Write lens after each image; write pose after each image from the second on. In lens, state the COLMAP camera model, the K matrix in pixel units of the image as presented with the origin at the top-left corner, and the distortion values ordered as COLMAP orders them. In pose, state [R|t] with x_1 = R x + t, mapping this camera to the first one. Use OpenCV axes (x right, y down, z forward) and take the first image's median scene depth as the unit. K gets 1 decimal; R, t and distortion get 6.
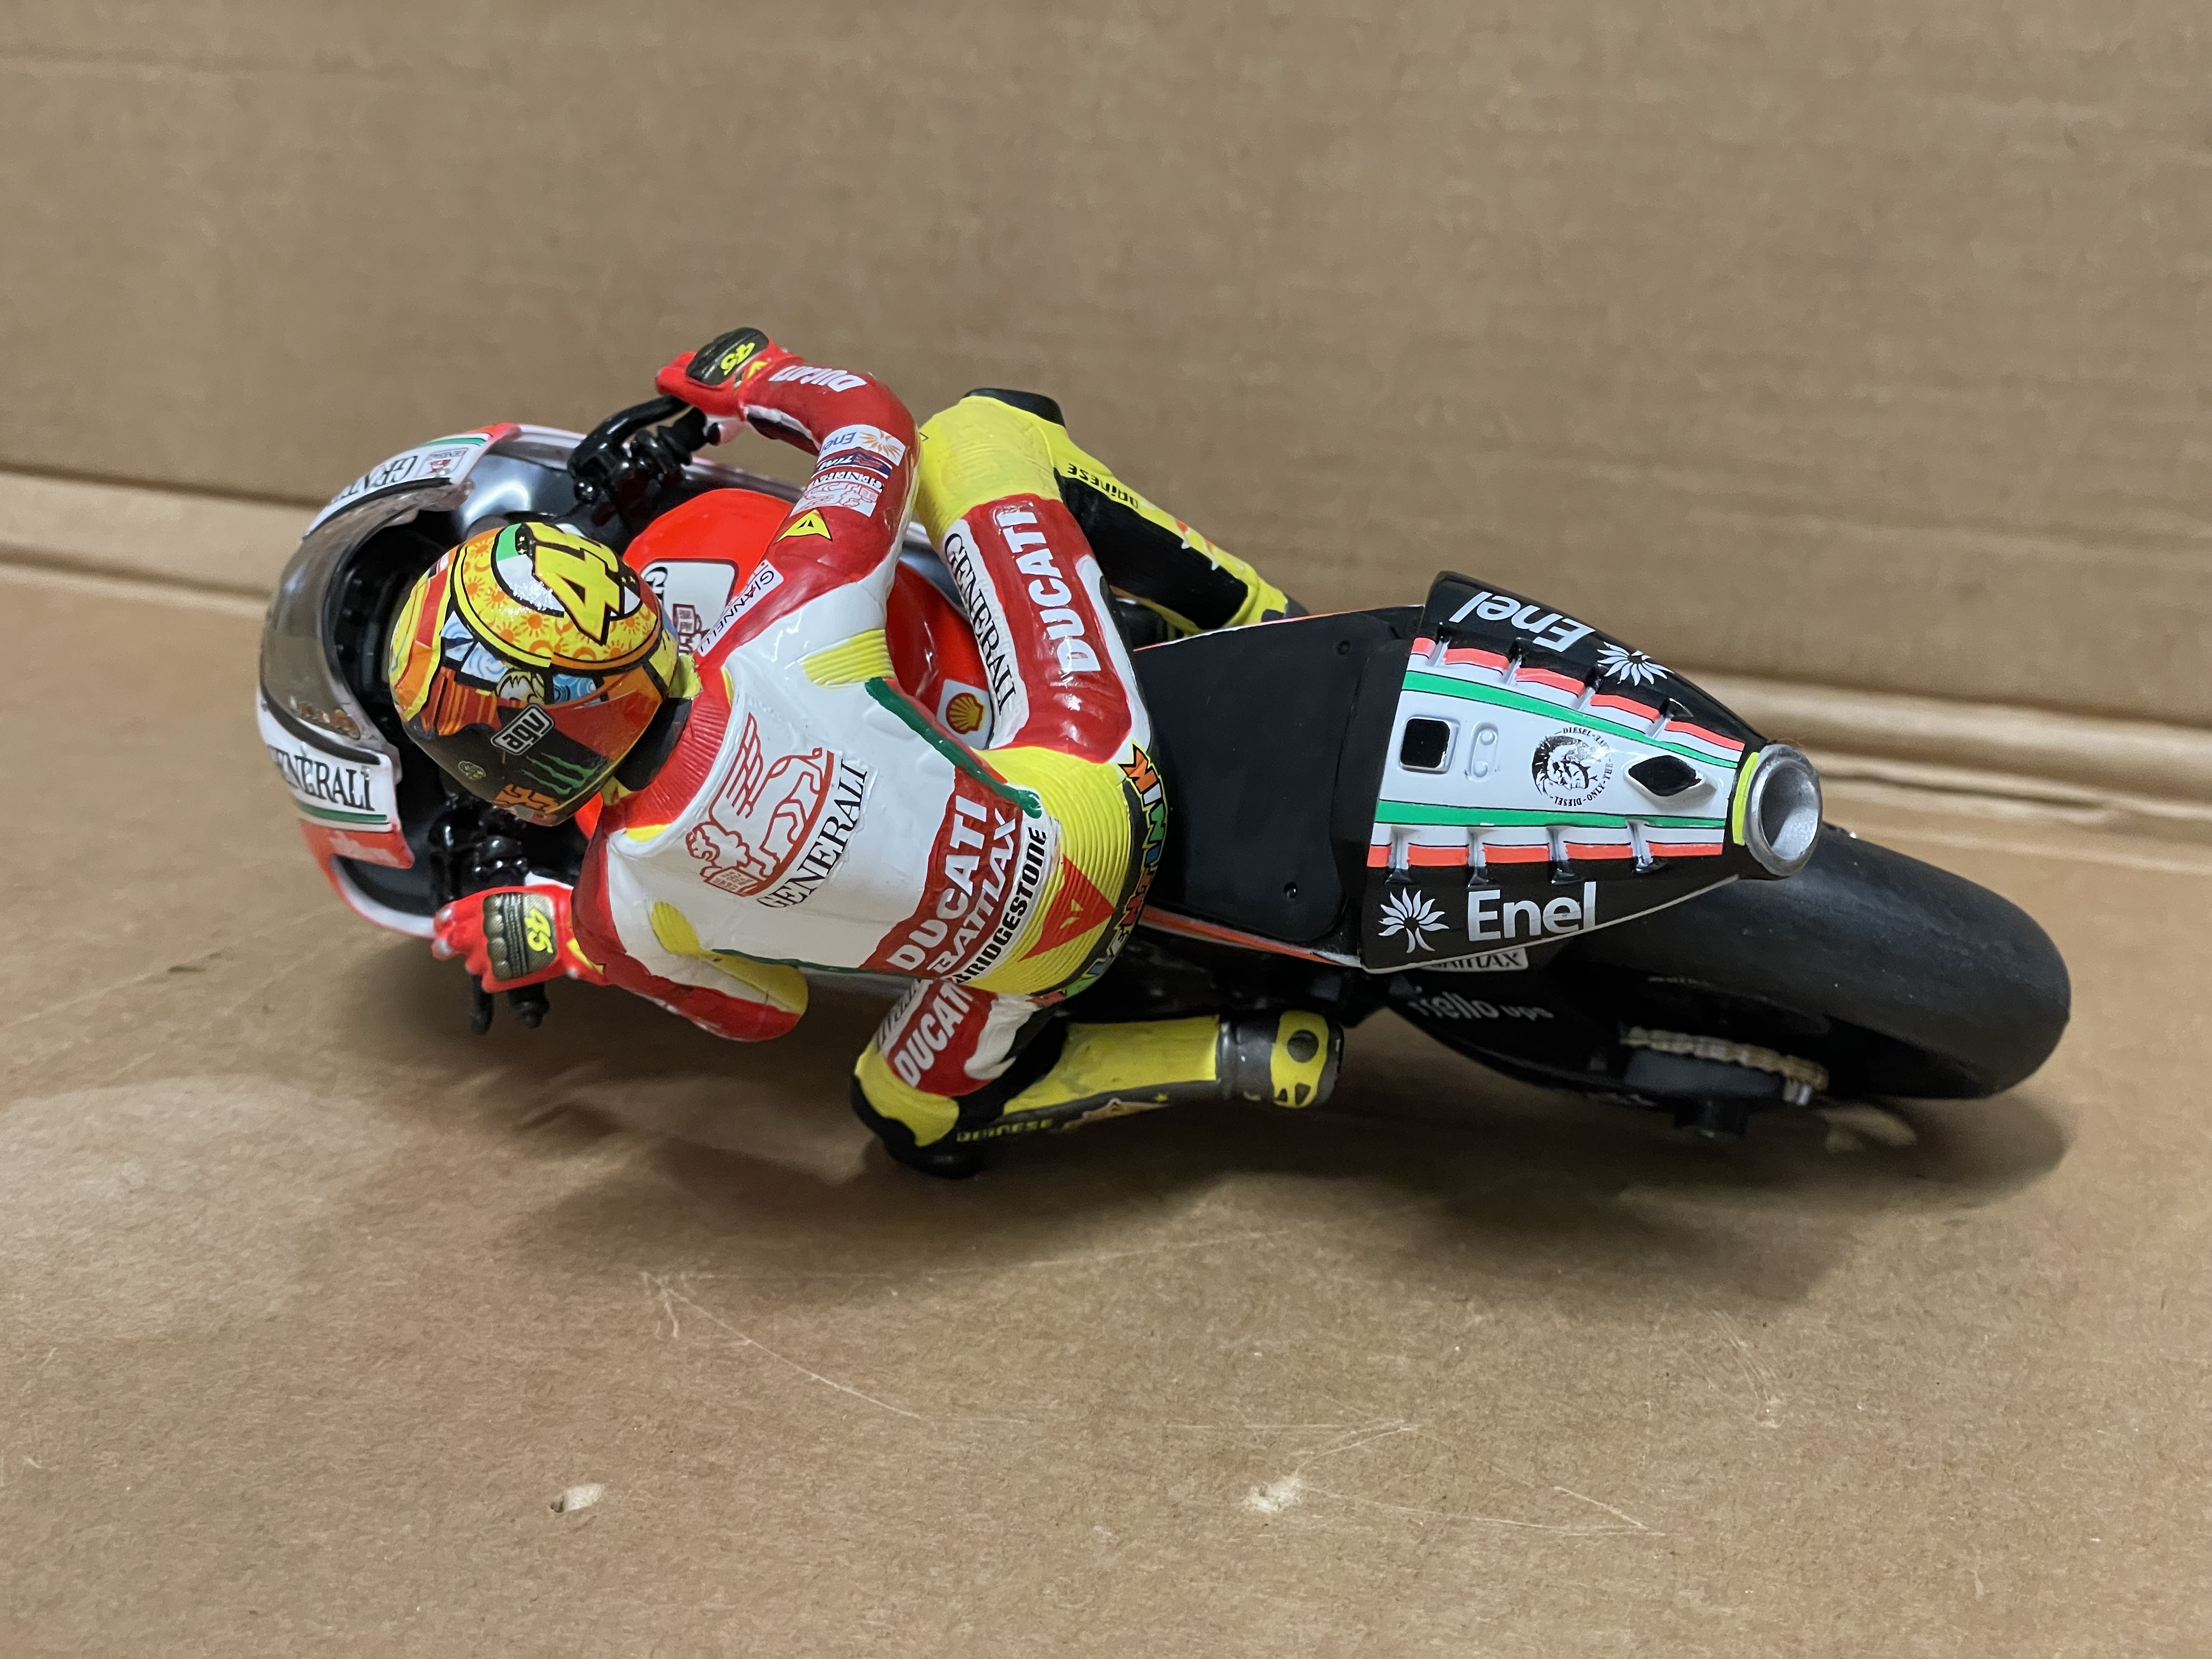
lens RADIAL K [[3328.3, 0, 1098.4], [0, 3328.3, 828.7], [0, 0, 1]] dist [0.026107, -0.007581]
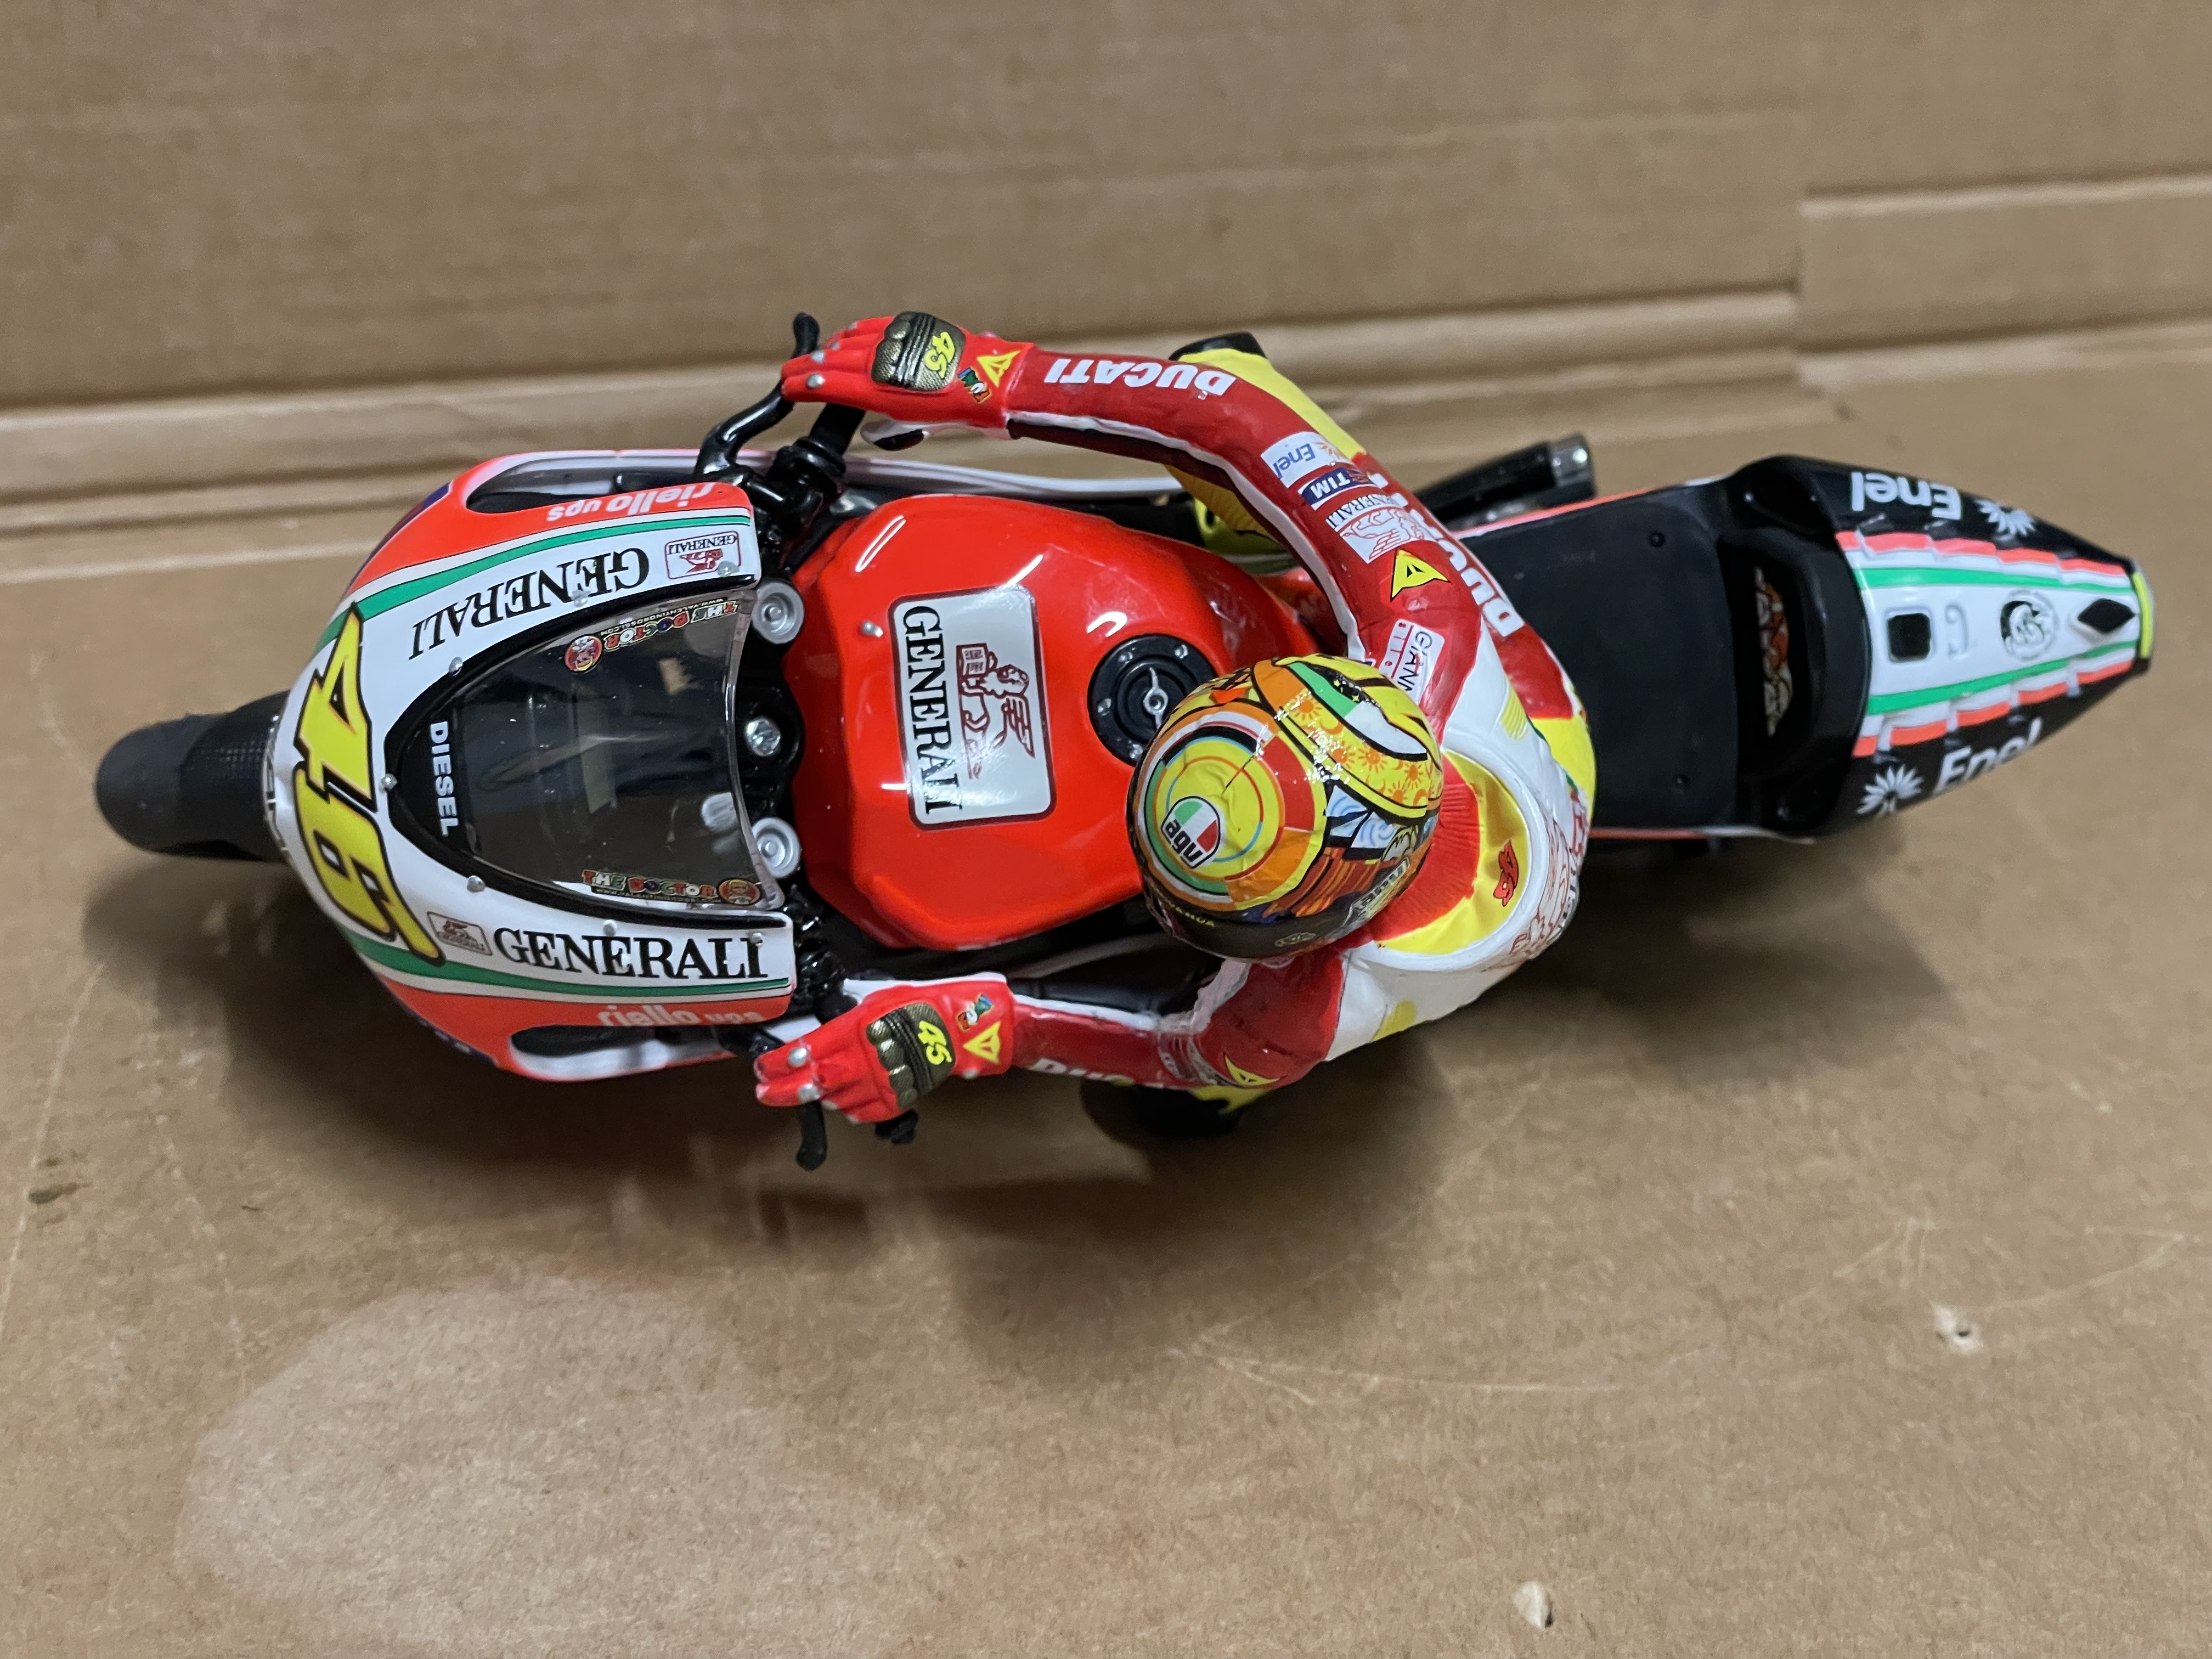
lens RADIAL K [[3370.8, 0, 1131.9], [0, 3370.8, 812.2], [0, 0, 1]] dist [0.154180, -0.769219]
pose [[0.733893, -0.291714, 0.613436, -0.758715], [0.160191, 0.951944, 0.261040, -0.291372], [-0.660106, -0.093309, 0.745355, 0.339468]]
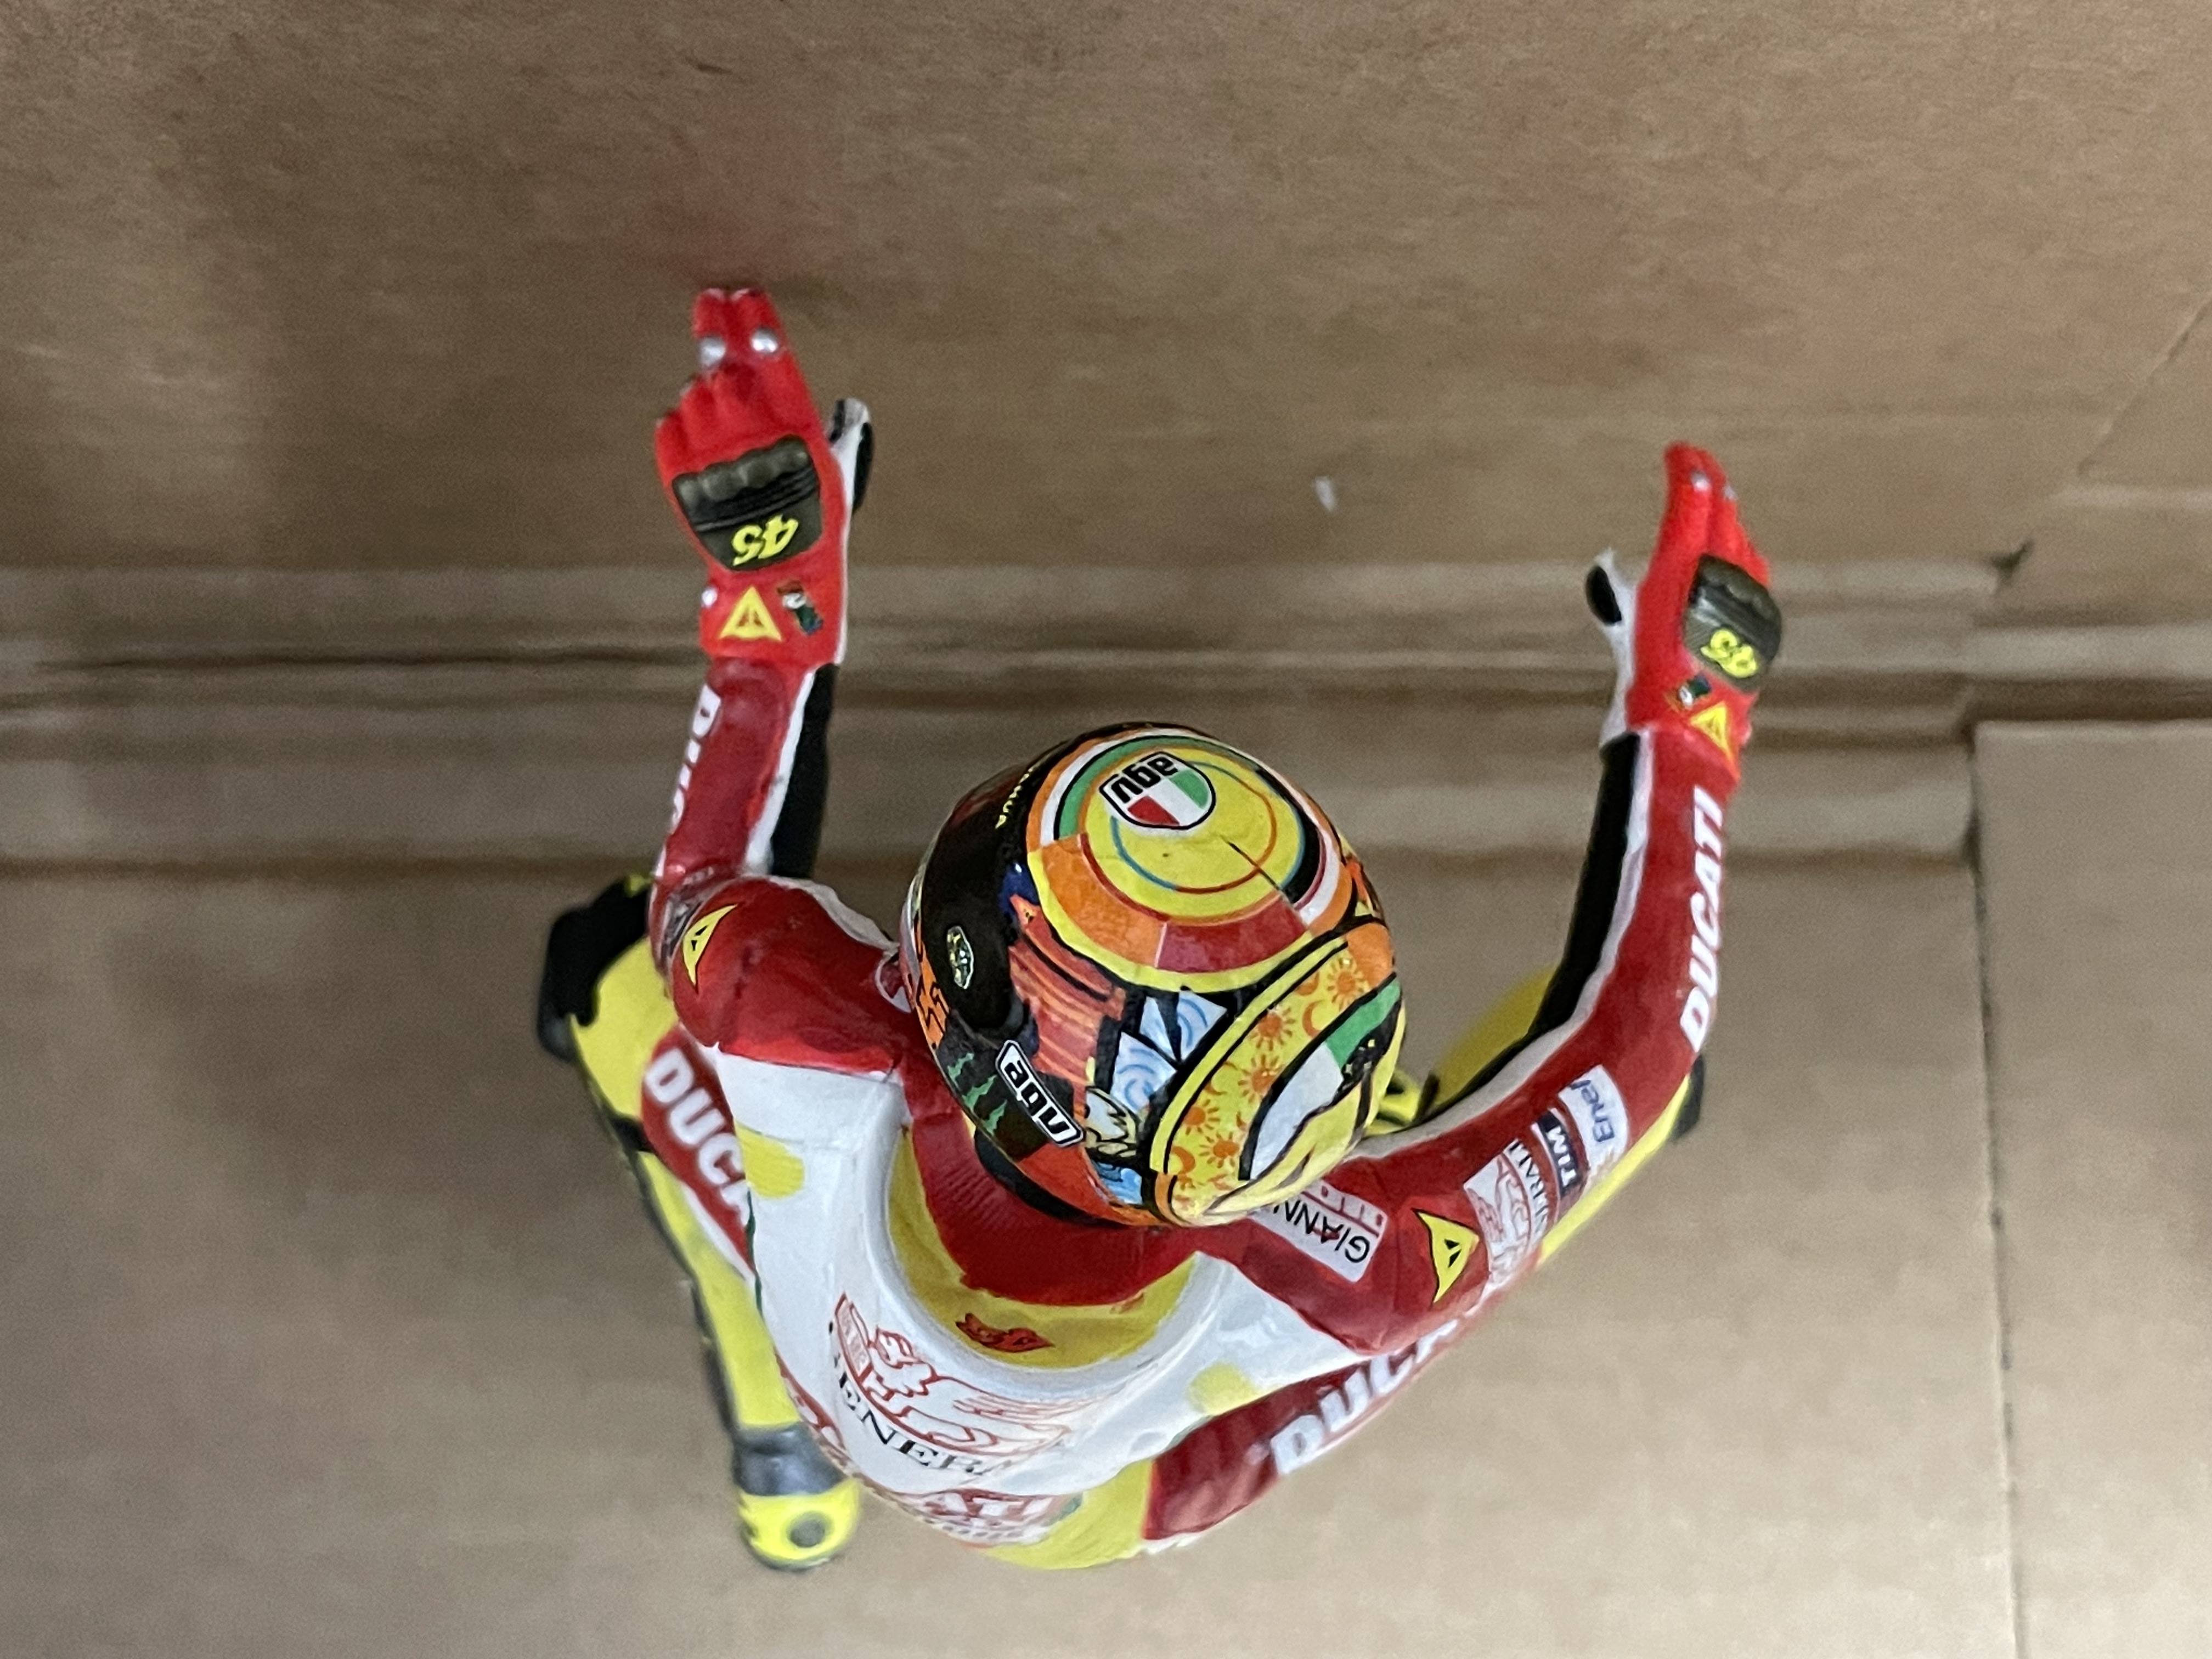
lens RADIAL K [[3381.8, 0, 1025.2], [0, 3381.8, 825.2], [0, 0, 1]] dist [0.263796, 0.001642]
pose [[0.157031, 0.854513, 0.495126, -0.485074], [-0.986173, 0.108788, 0.125016, -0.101811], [0.052964, -0.507911, 0.859780, 0.498622]]
